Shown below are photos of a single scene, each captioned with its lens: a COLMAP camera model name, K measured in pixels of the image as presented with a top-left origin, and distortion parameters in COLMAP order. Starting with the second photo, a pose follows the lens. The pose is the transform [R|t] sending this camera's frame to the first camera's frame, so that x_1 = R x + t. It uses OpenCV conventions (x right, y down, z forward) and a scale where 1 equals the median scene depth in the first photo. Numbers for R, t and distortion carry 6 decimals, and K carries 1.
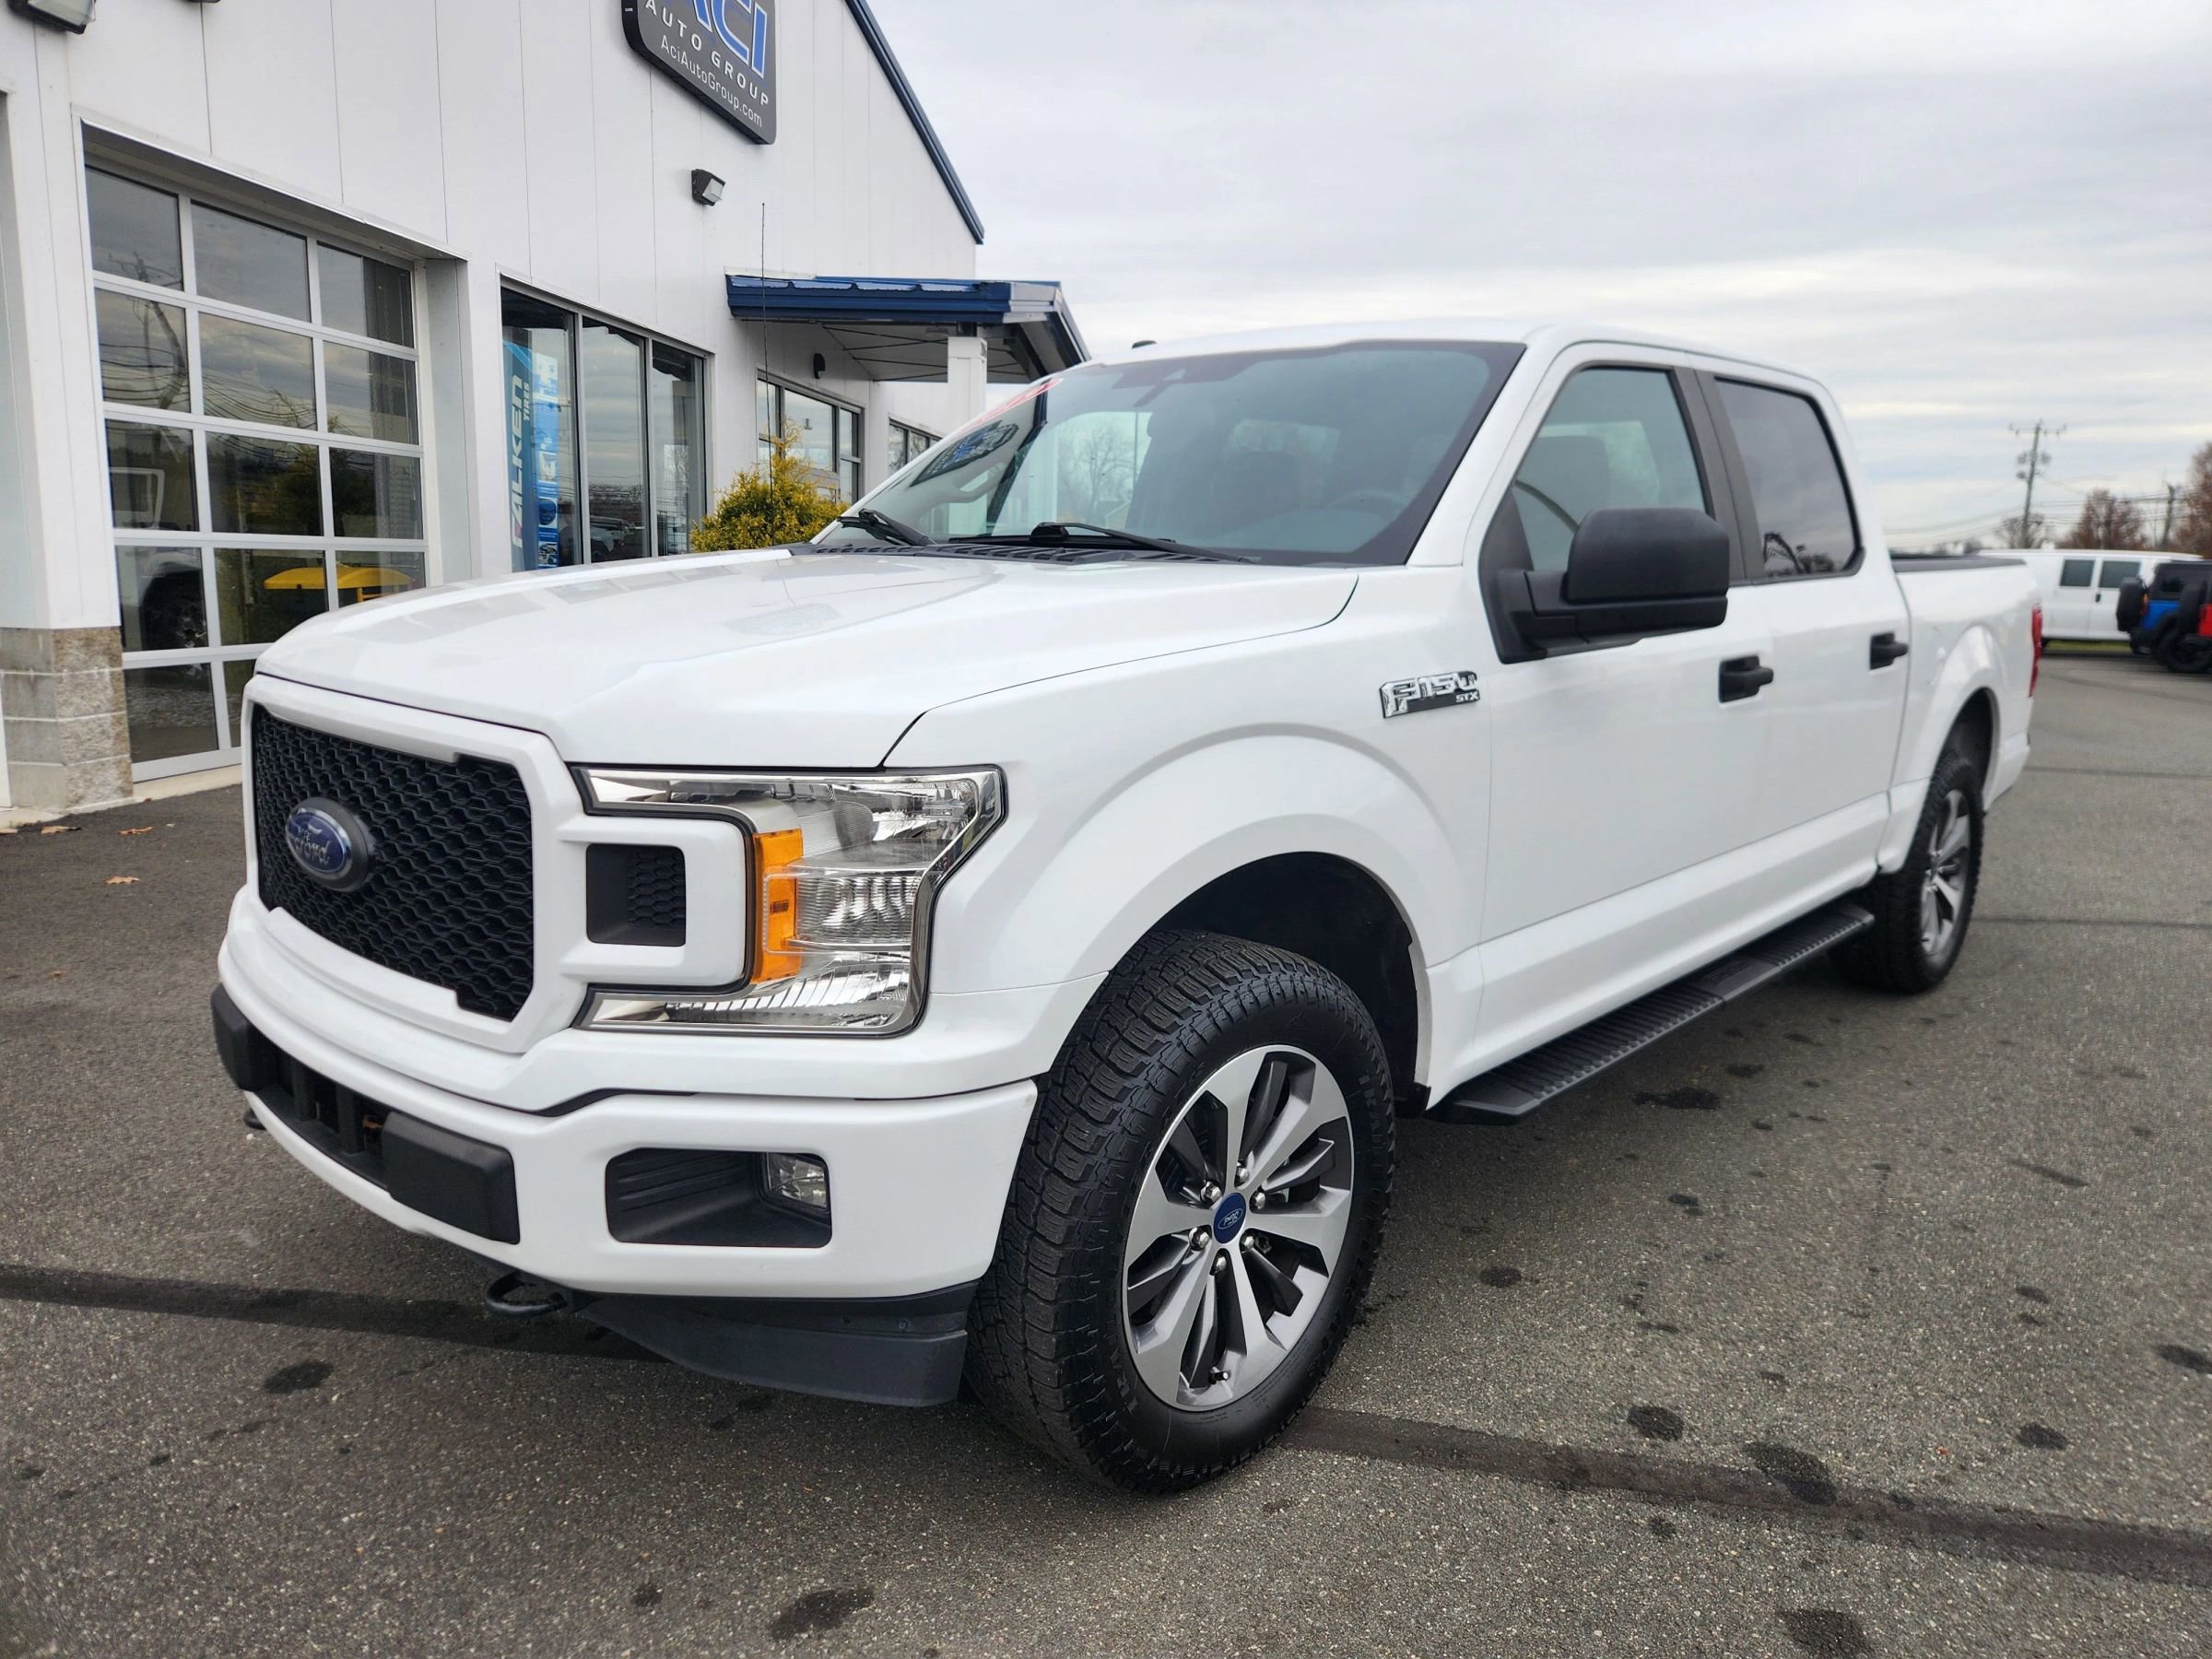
lens RADIAL K [[1480.2, 0, 1107.2], [0, 1480.2, 814.6], [0, 0, 1]] dist [0.076957, -0.069323]
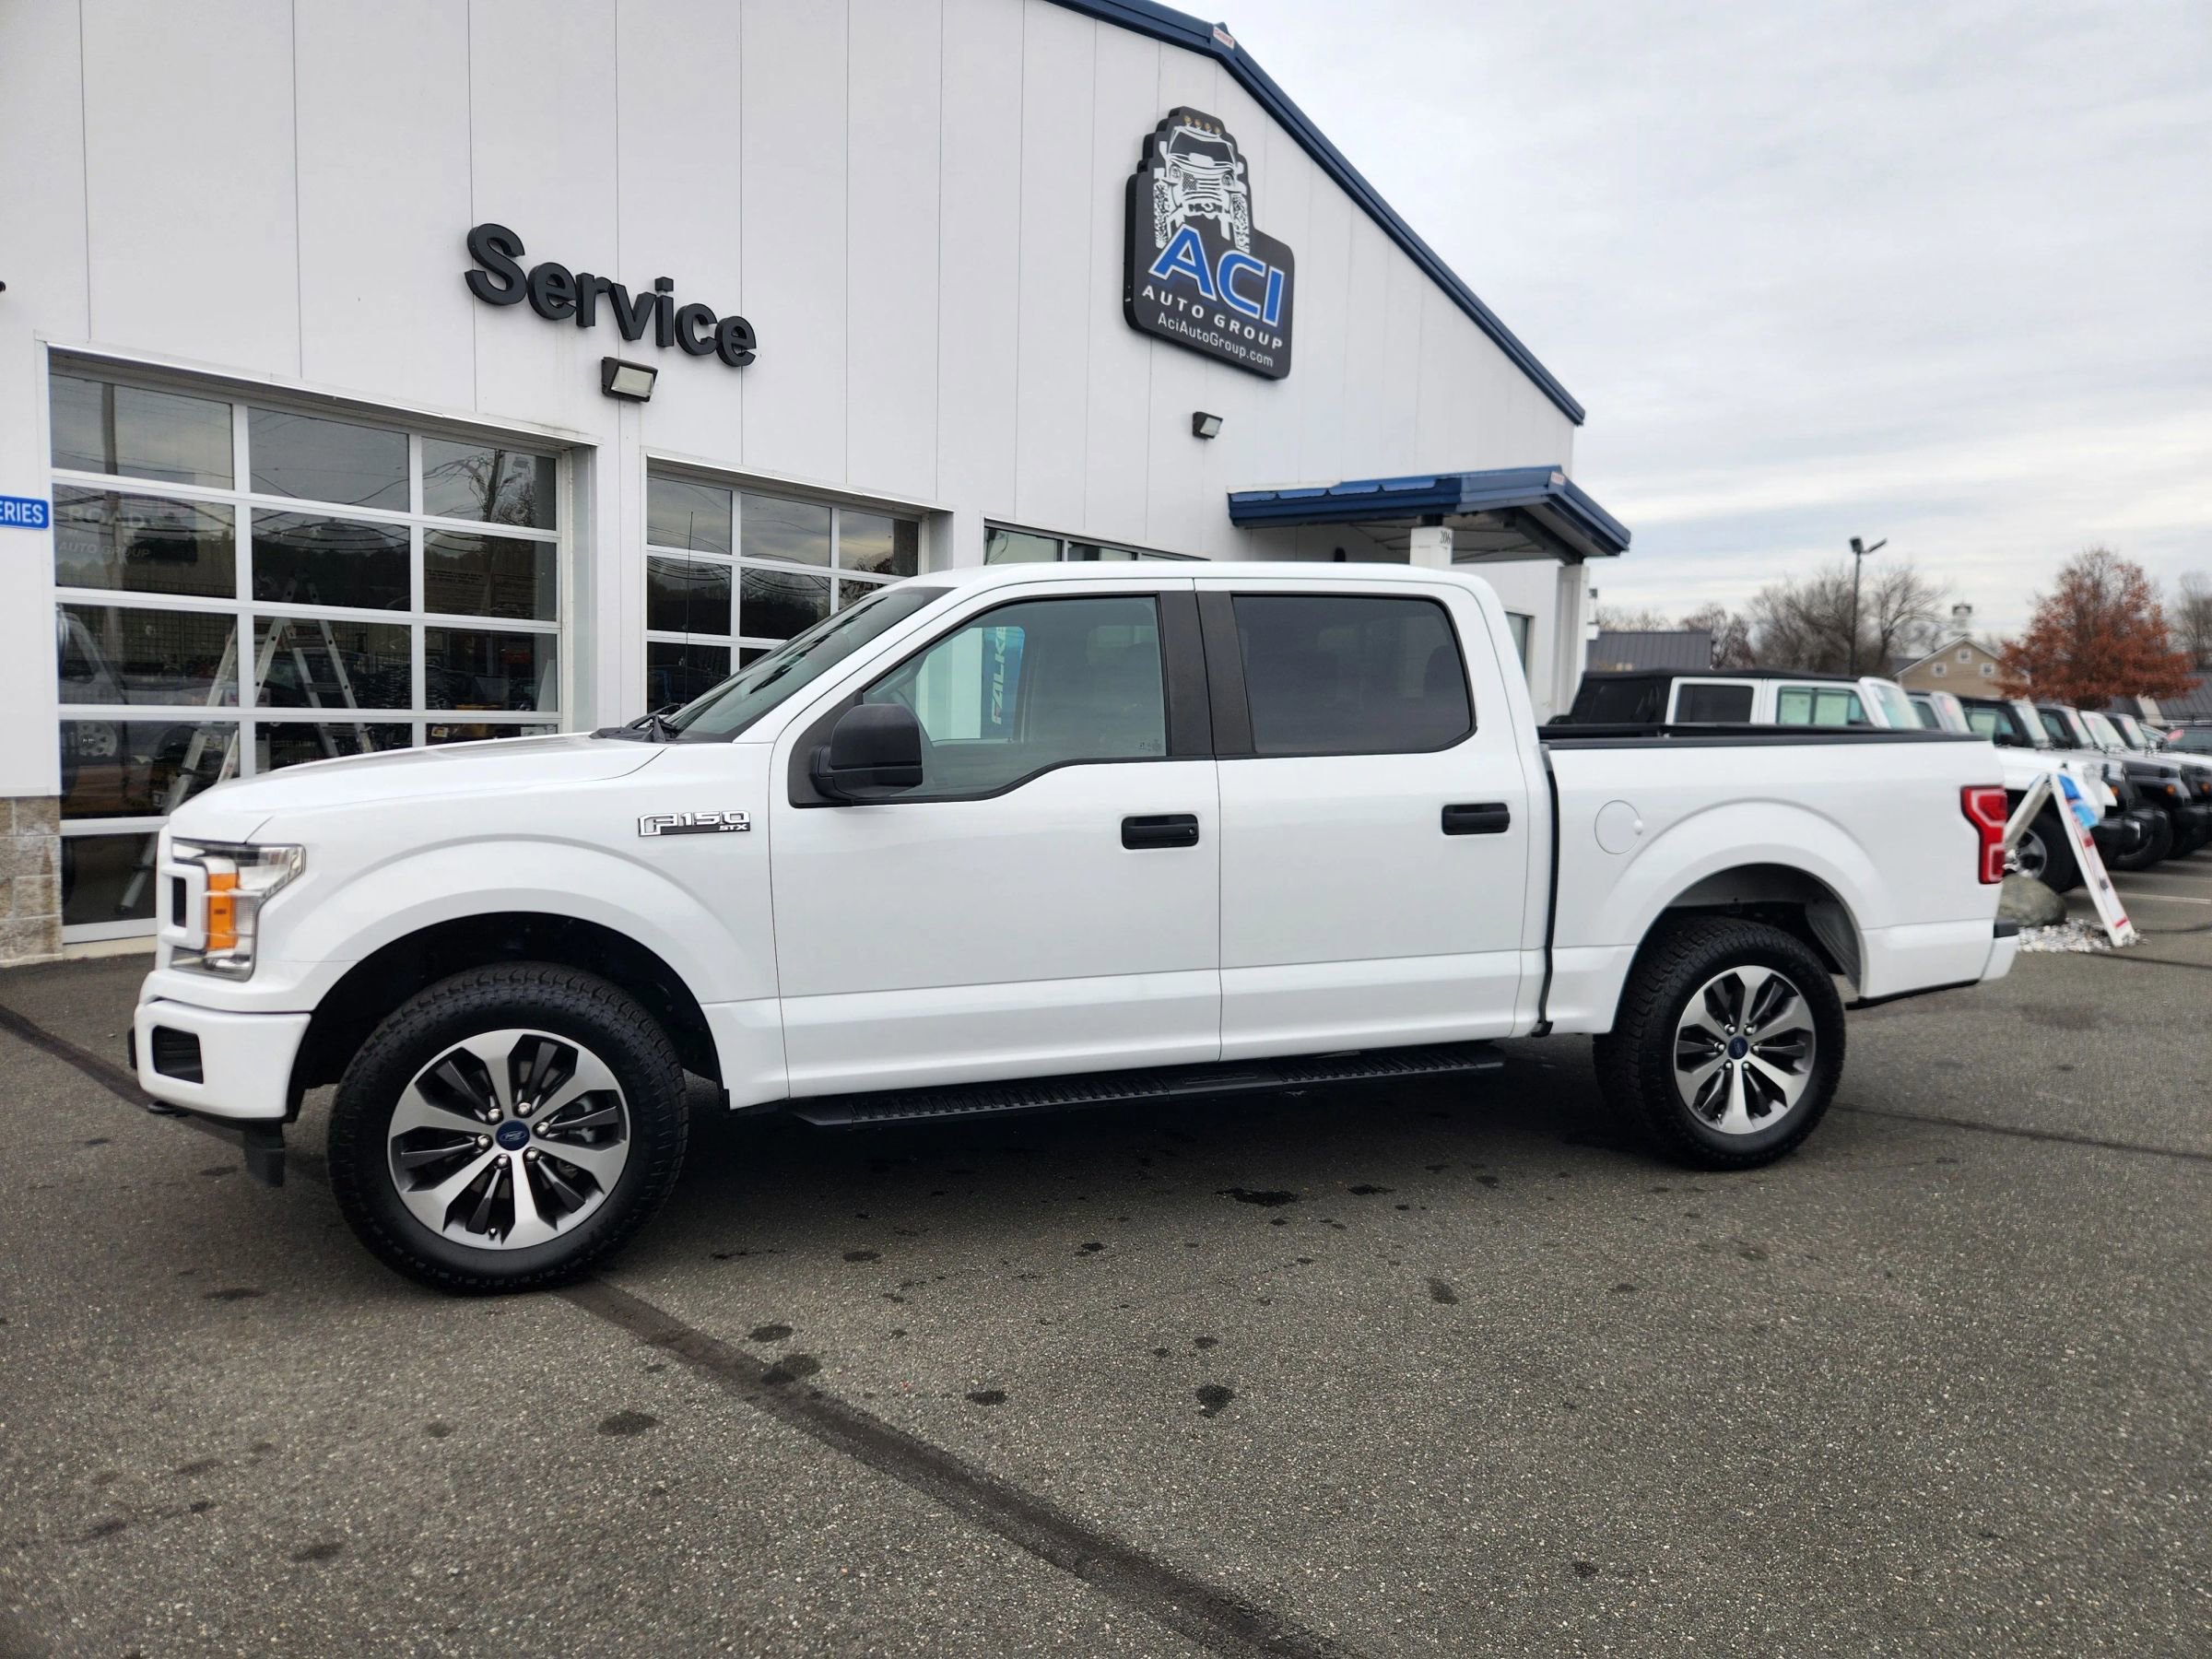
lens RADIAL K [[1480.2, 0, 1107.2], [0, 1480.2, 814.6], [0, 0, 1]] dist [0.076957, -0.069323]
pose [[0.872352, 0.025275, -0.488225, 1.250052], [-0.079423, 0.992723, -0.090519, 0.014851], [0.482384, 0.117741, 0.868011, -0.136600]]
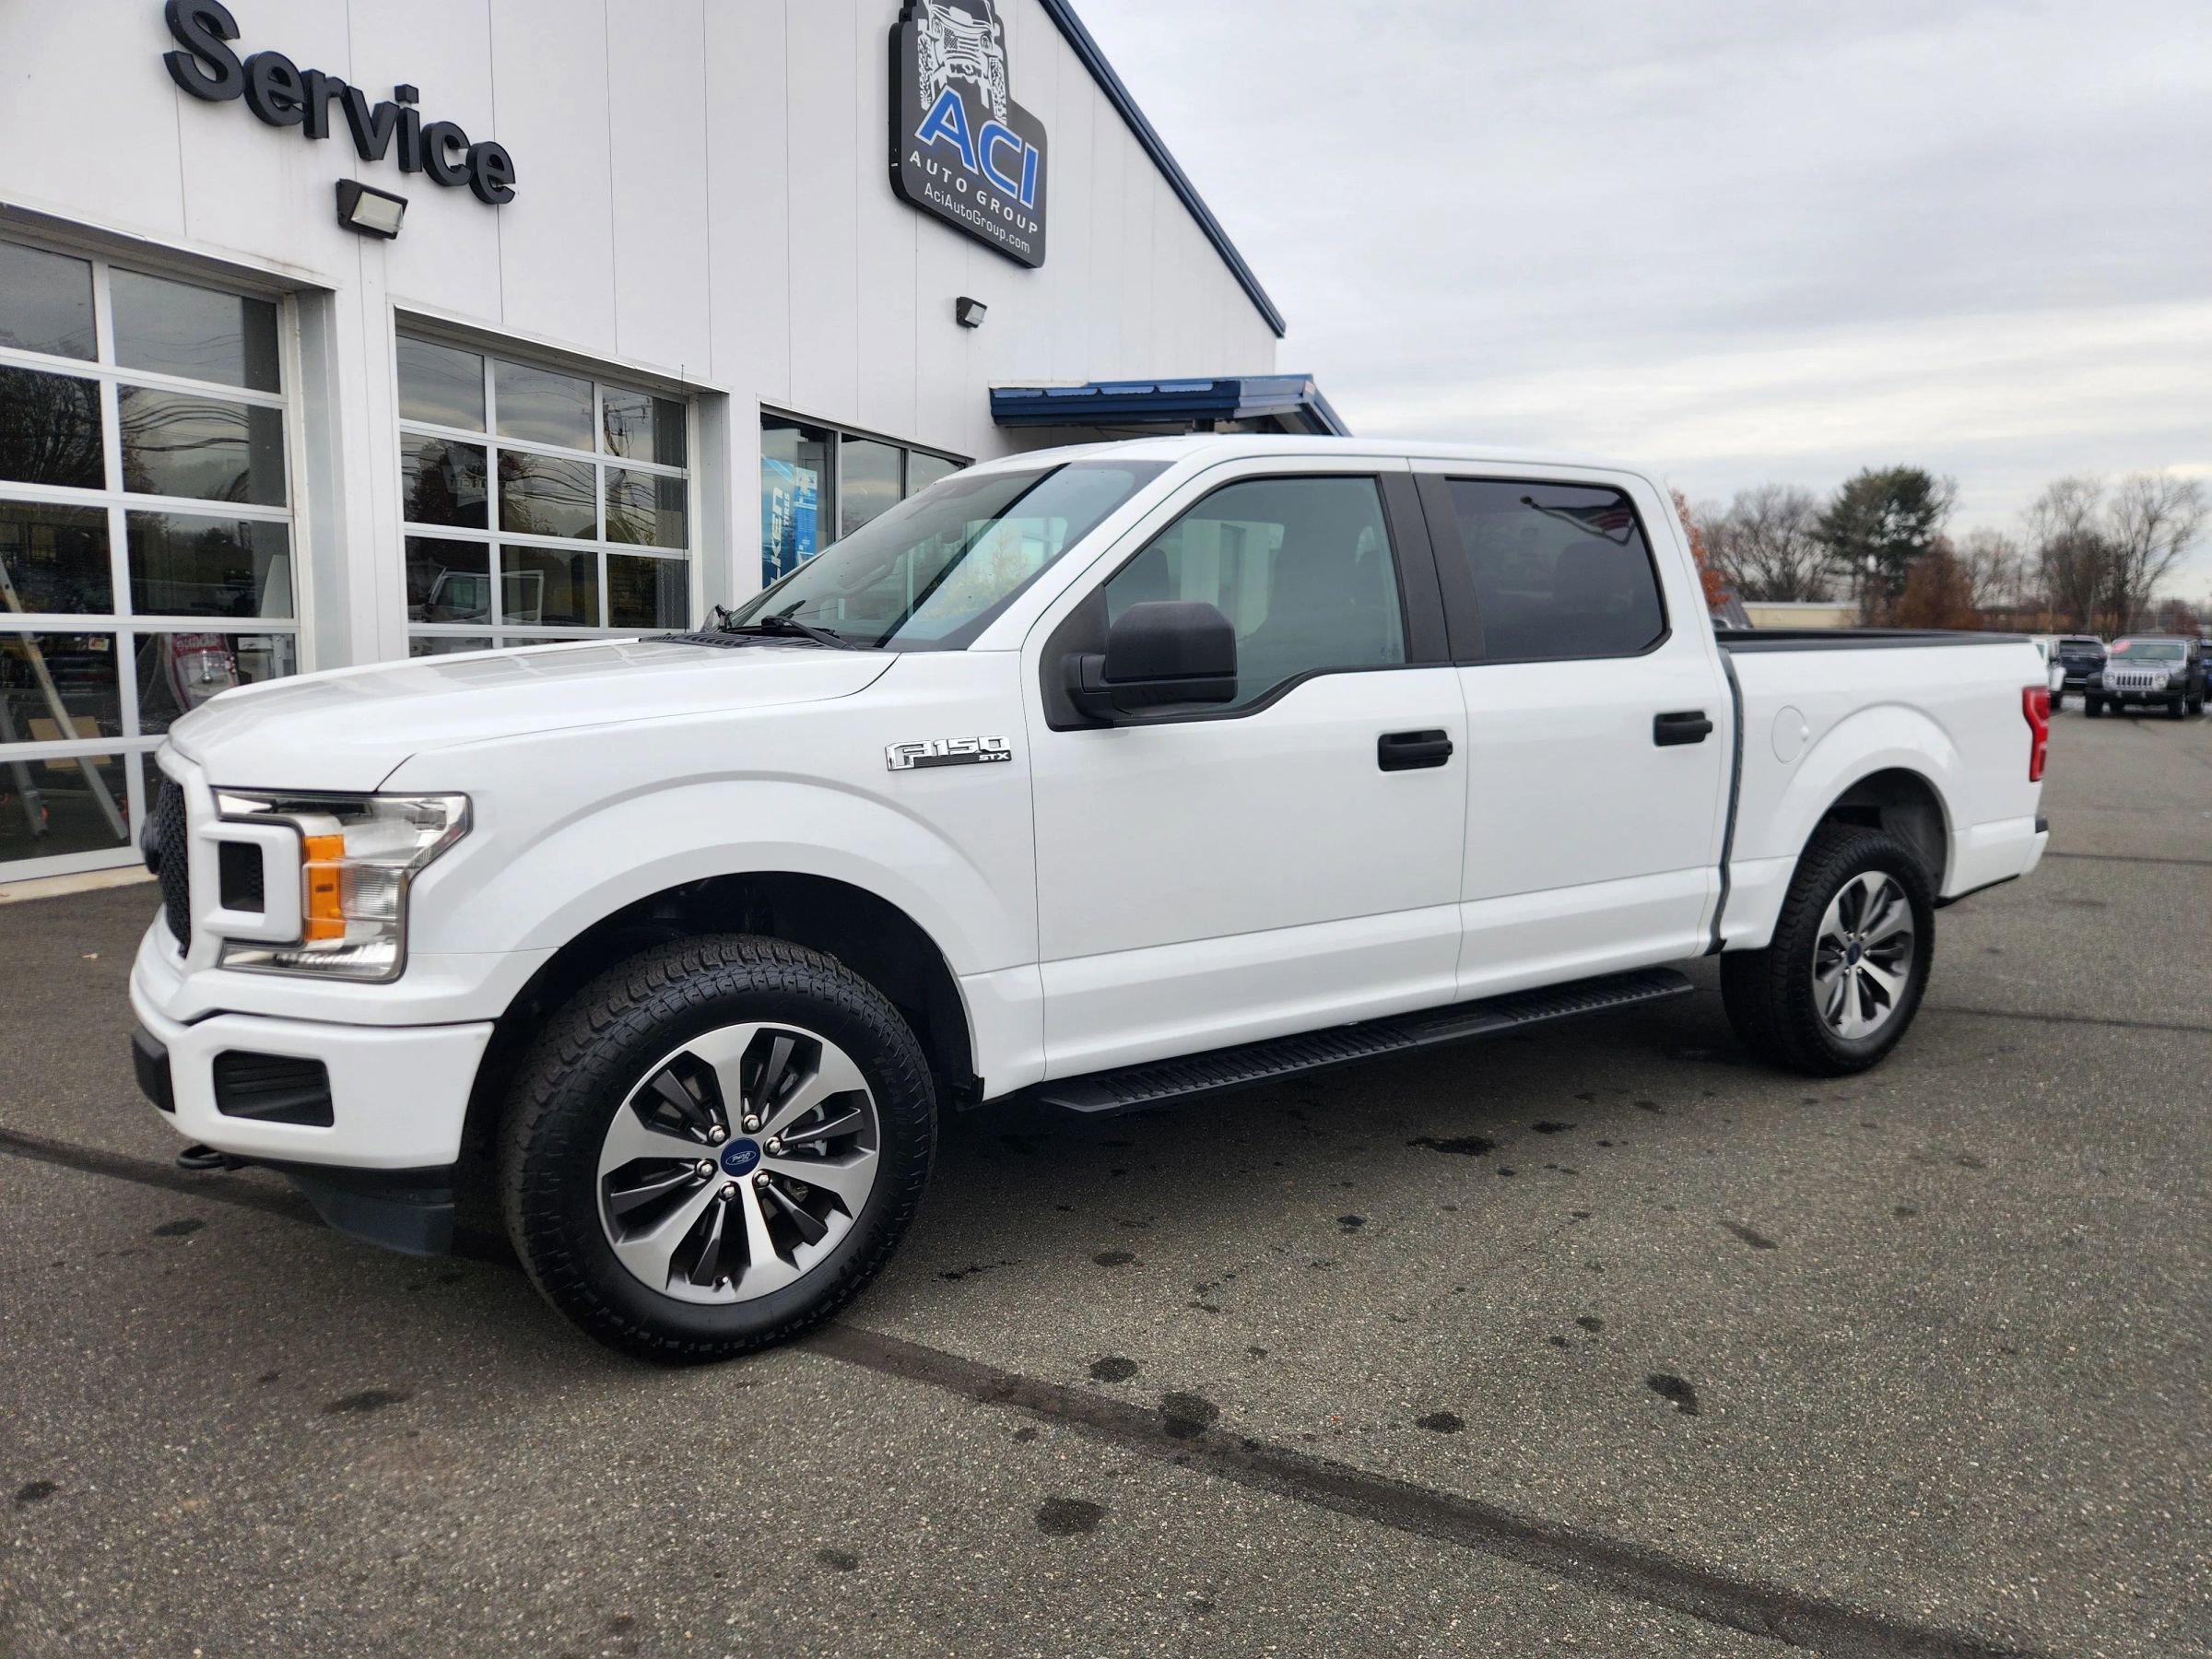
lens RADIAL K [[1480.2, 0, 1102.0], [0, 1480.2, 836.6], [0, 0, 1]] dist [0.073413, -0.060061]
pose [[0.966619, 0.027033, -0.254788, 0.604930], [-0.036719, 0.998769, -0.033338, 0.022991], [0.253573, 0.041580, 0.966422, -0.146772]]
